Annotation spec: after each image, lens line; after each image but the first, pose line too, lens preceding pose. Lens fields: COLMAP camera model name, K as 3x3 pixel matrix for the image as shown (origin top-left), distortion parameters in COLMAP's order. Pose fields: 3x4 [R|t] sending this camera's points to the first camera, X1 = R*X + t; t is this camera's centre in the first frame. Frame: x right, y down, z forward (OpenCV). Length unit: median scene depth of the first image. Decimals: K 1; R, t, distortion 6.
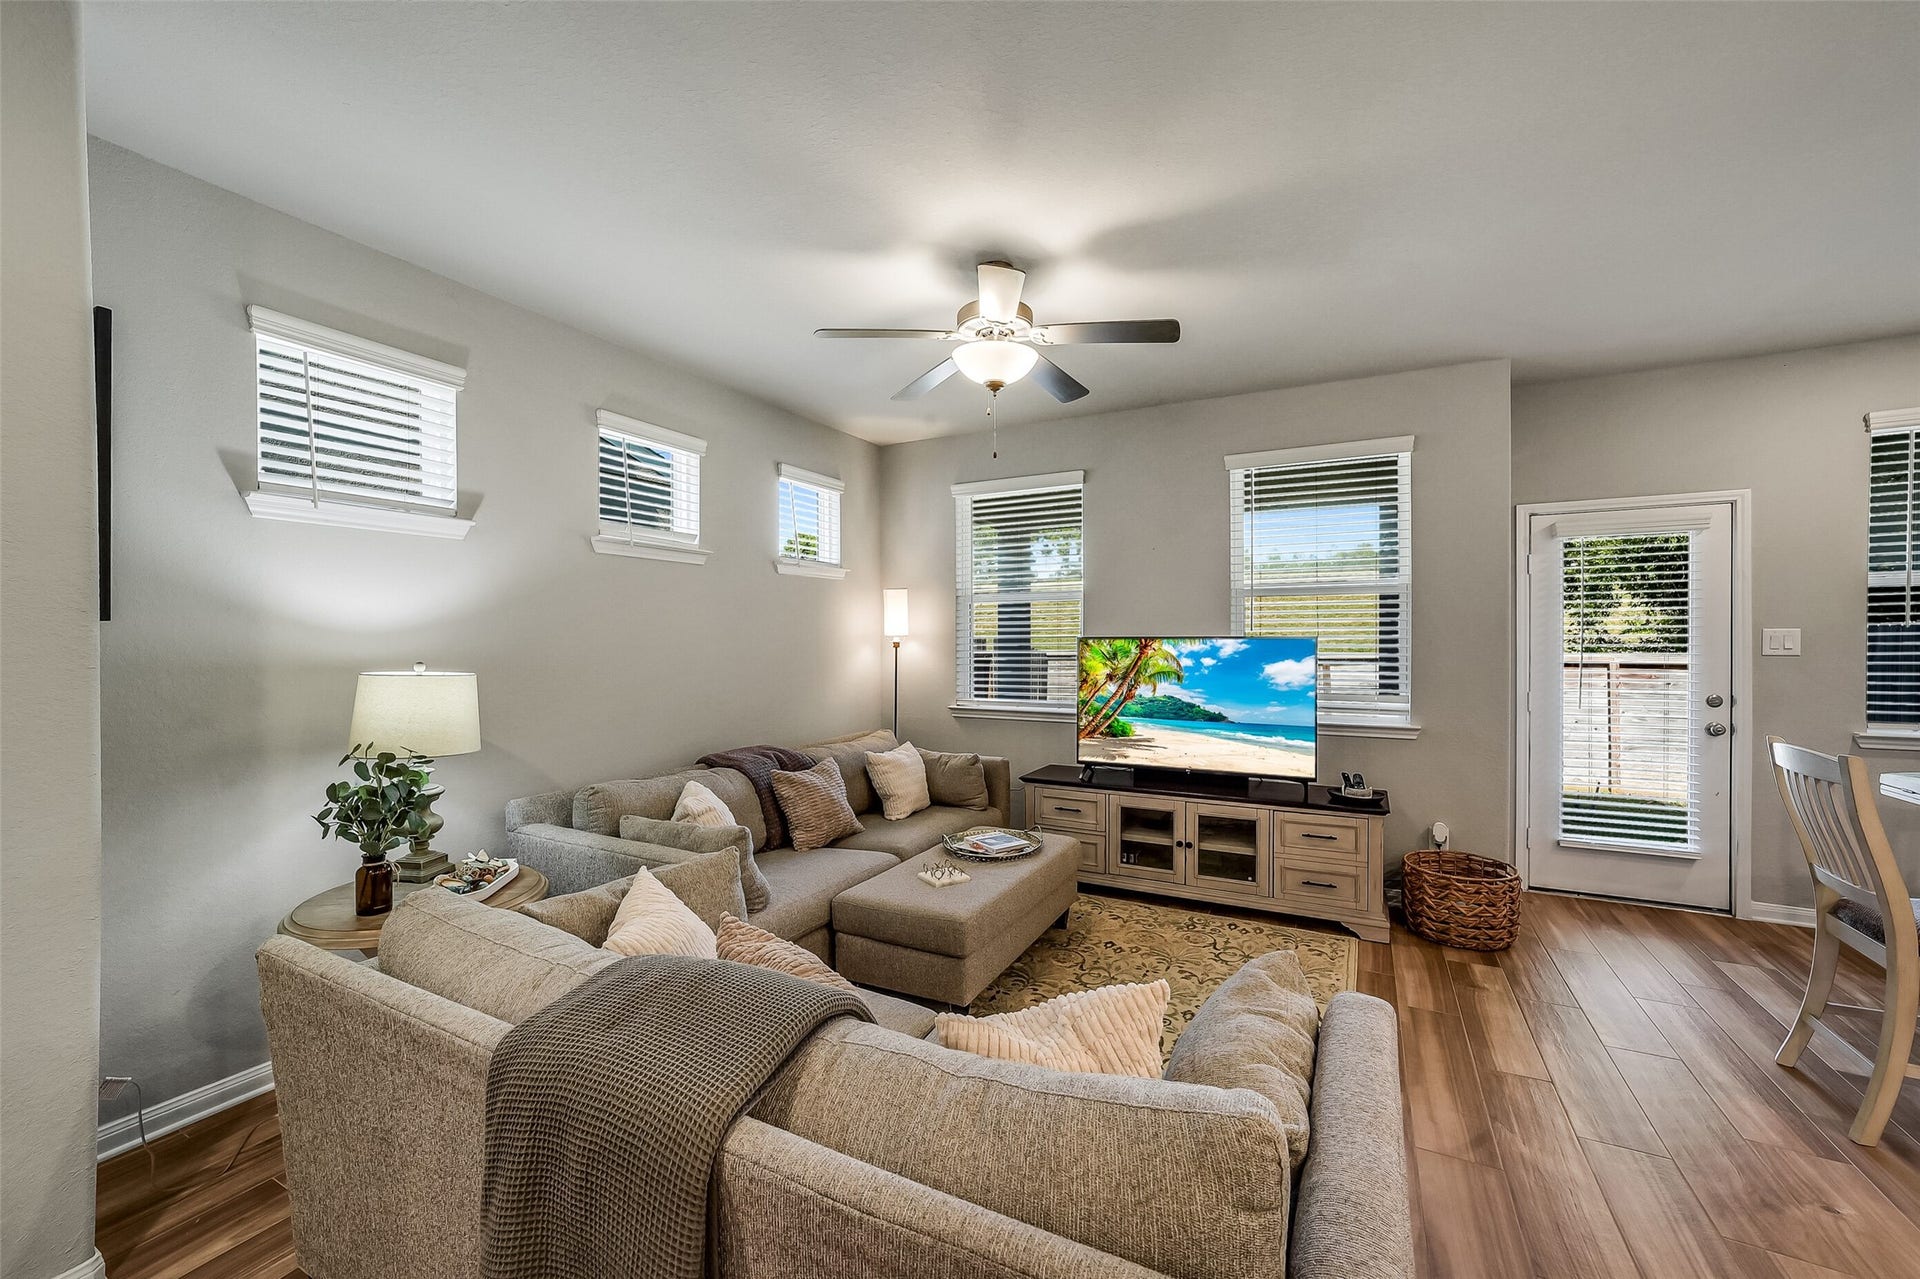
lens RADIAL K [[748.5, 0, 958.9], [0, 748.5, 647.8], [0, 0, 1]] dist [-0.022757, 0.006987]
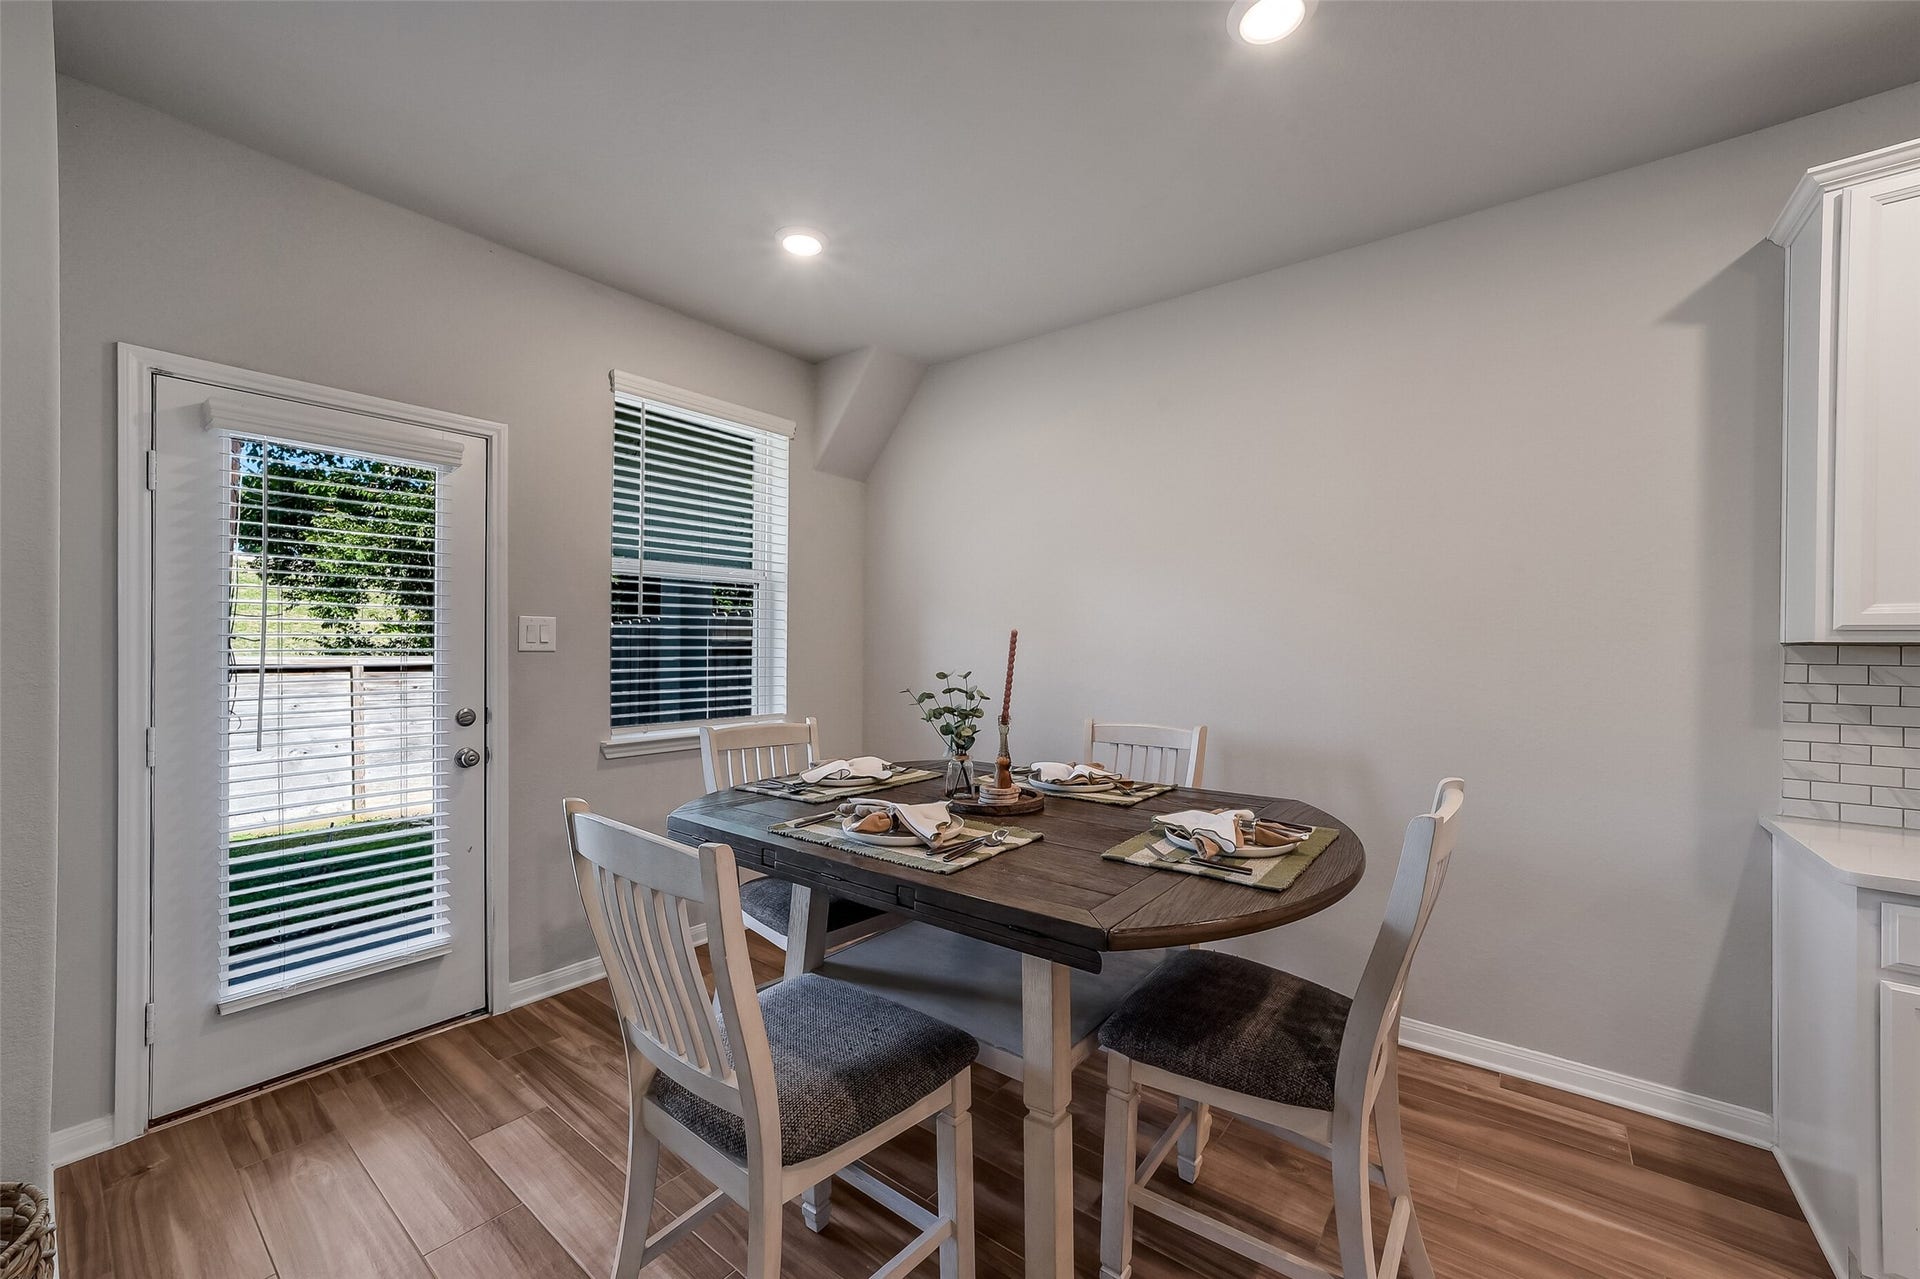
lens RADIAL K [[748.5, 0, 958.9], [0, 748.5, 647.8], [0, 0, 1]] dist [-0.022757, 0.006987]
pose [[0.173967, 0.002905, 0.984747, 0.421465], [0.001395, 0.999994, -0.003196, 0.009779], [-0.984750, 0.001929, 0.173962, 0.423547]]
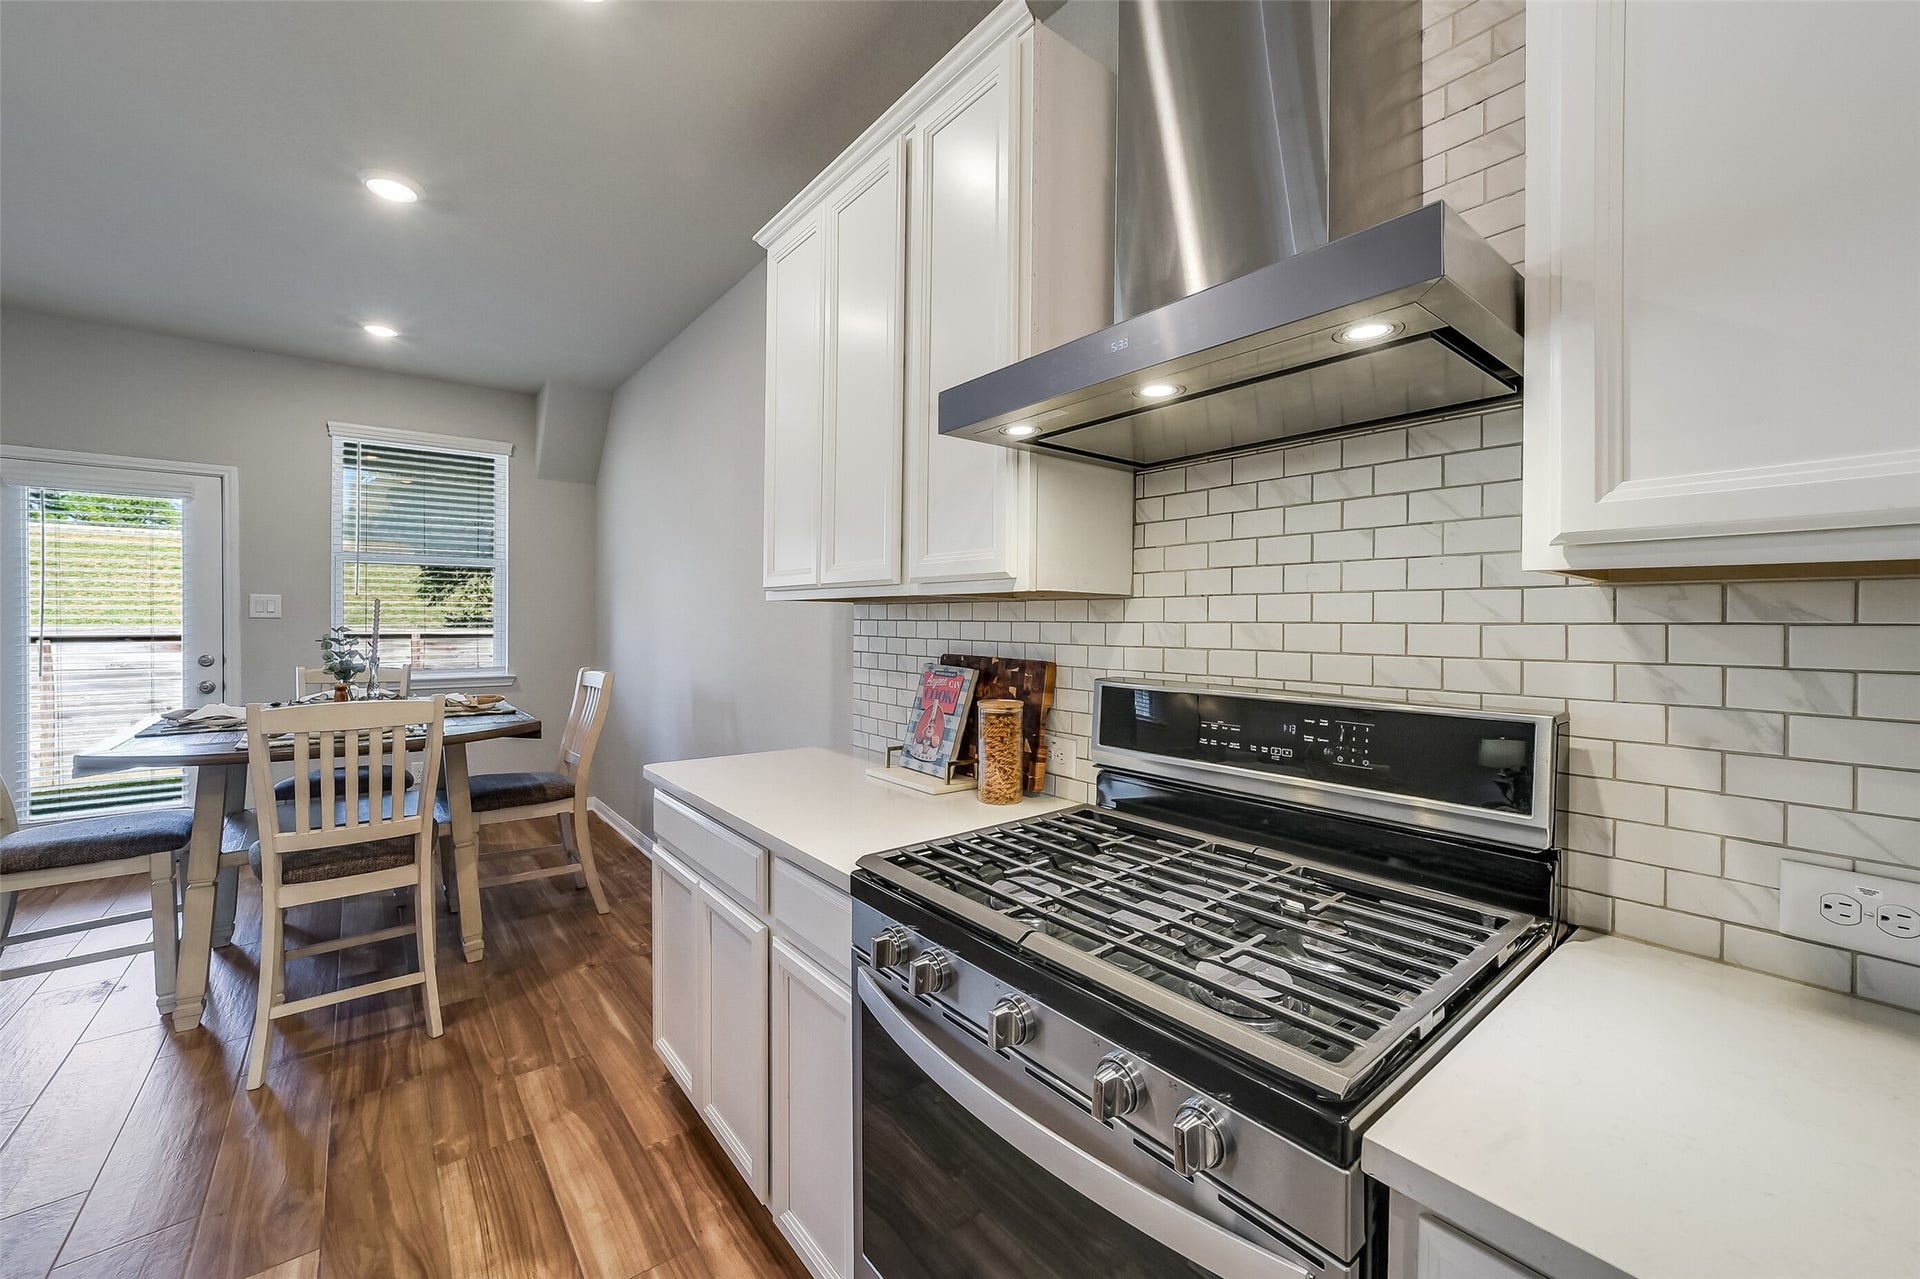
lens RADIAL K [[766.0, 0, 966.0], [0, 766.0, 622.0], [0, 0, 1]] dist [-0.017302, 0.000105]
pose [[0.400816, -0.000254, 0.916158, 0.470493], [0.005343, 0.999984, -0.002060, 0.024321], [-0.916143, 0.005720, 0.400811, -0.451571]]
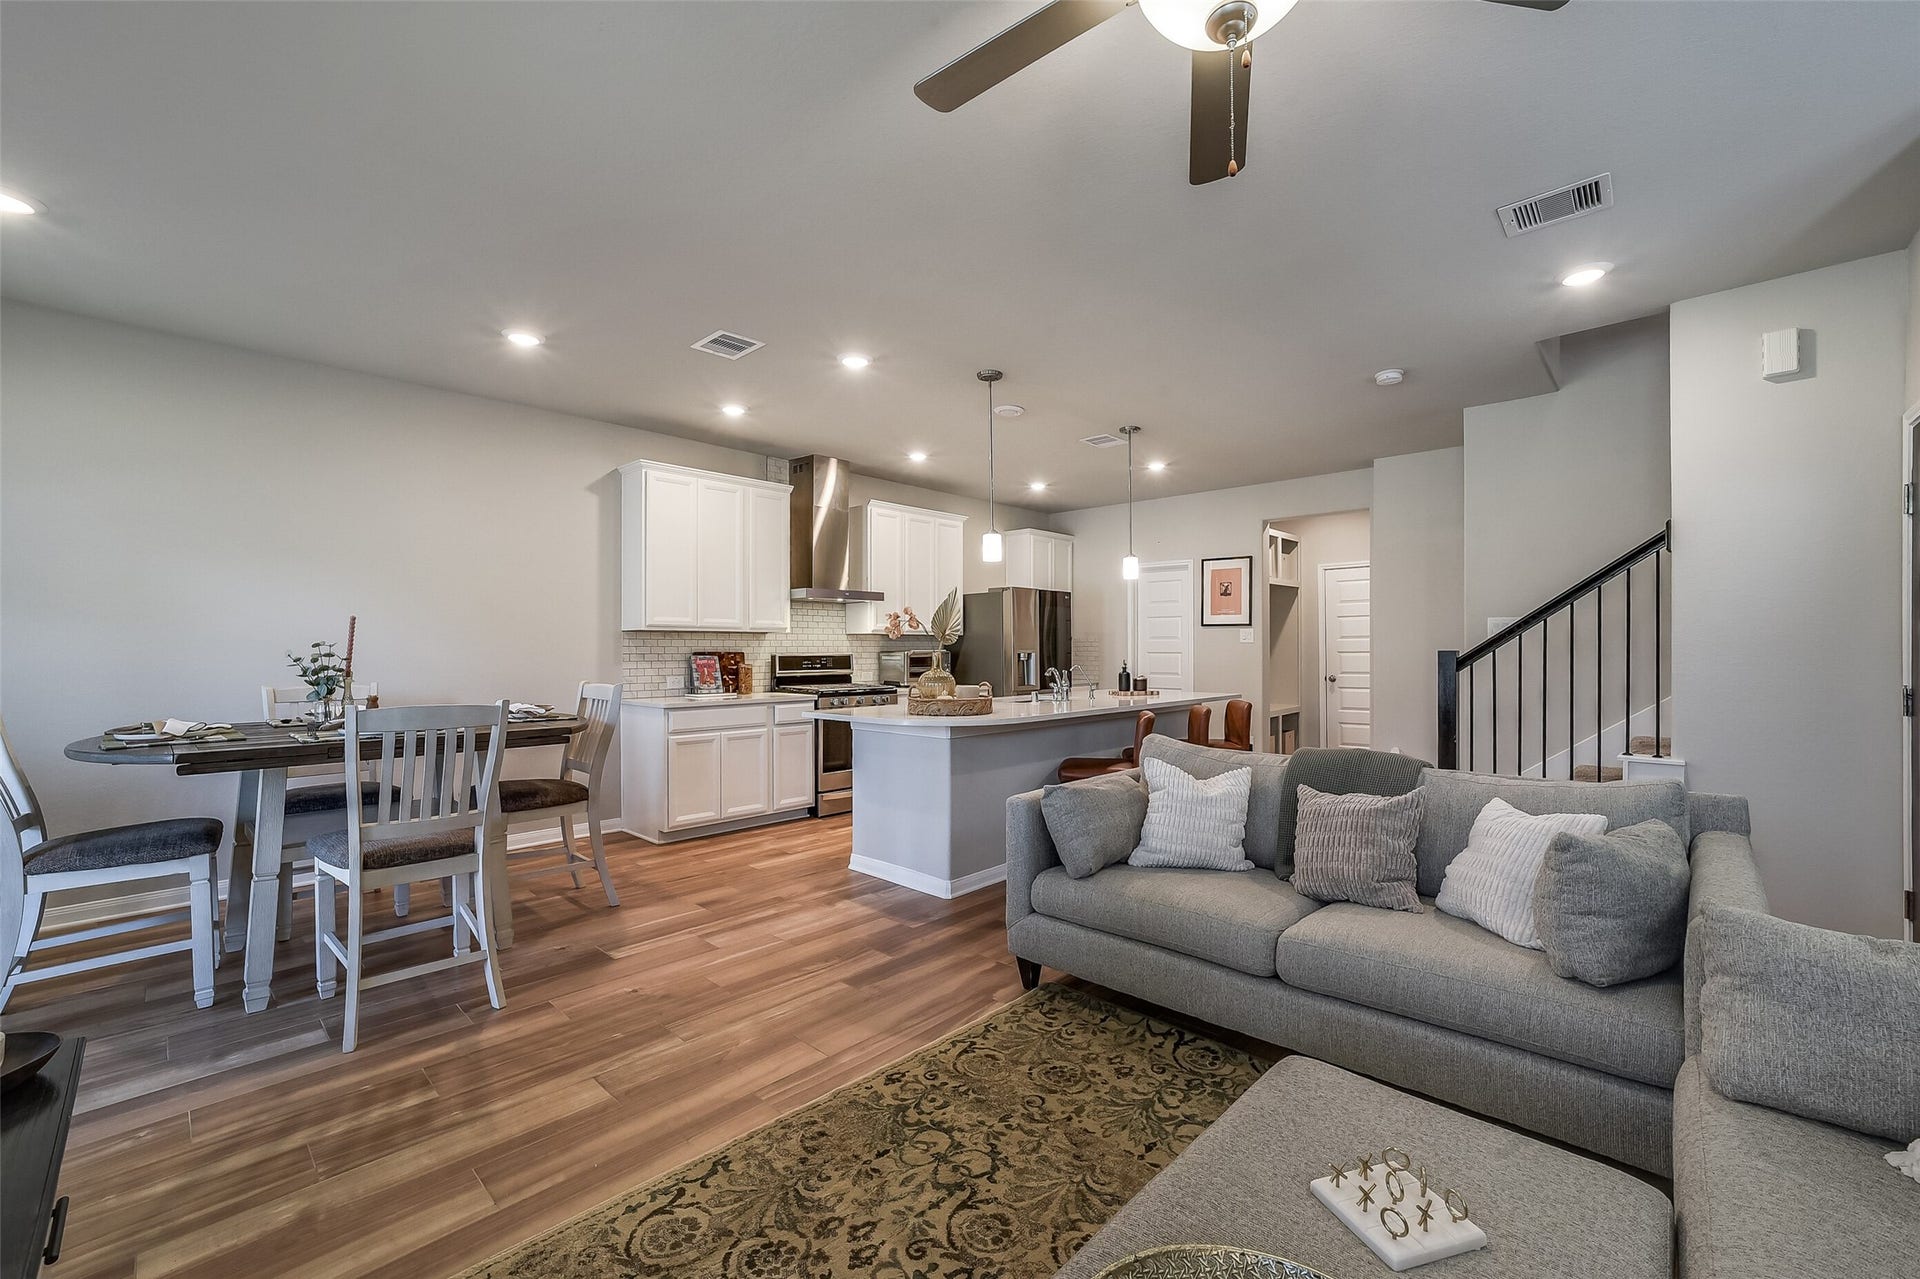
lens RADIAL K [[782.4, 0, 960.0], [0, 782.4, 639.5], [0, 0, 1]] dist [0.000522, 0.000003]
pose [[-0.962322, 0.005110, 0.271864, 0.051739], [0.005083, 0.999987, -0.000803, 0.026318], [-0.271865, 0.000610, -0.962335, 1.162442]]
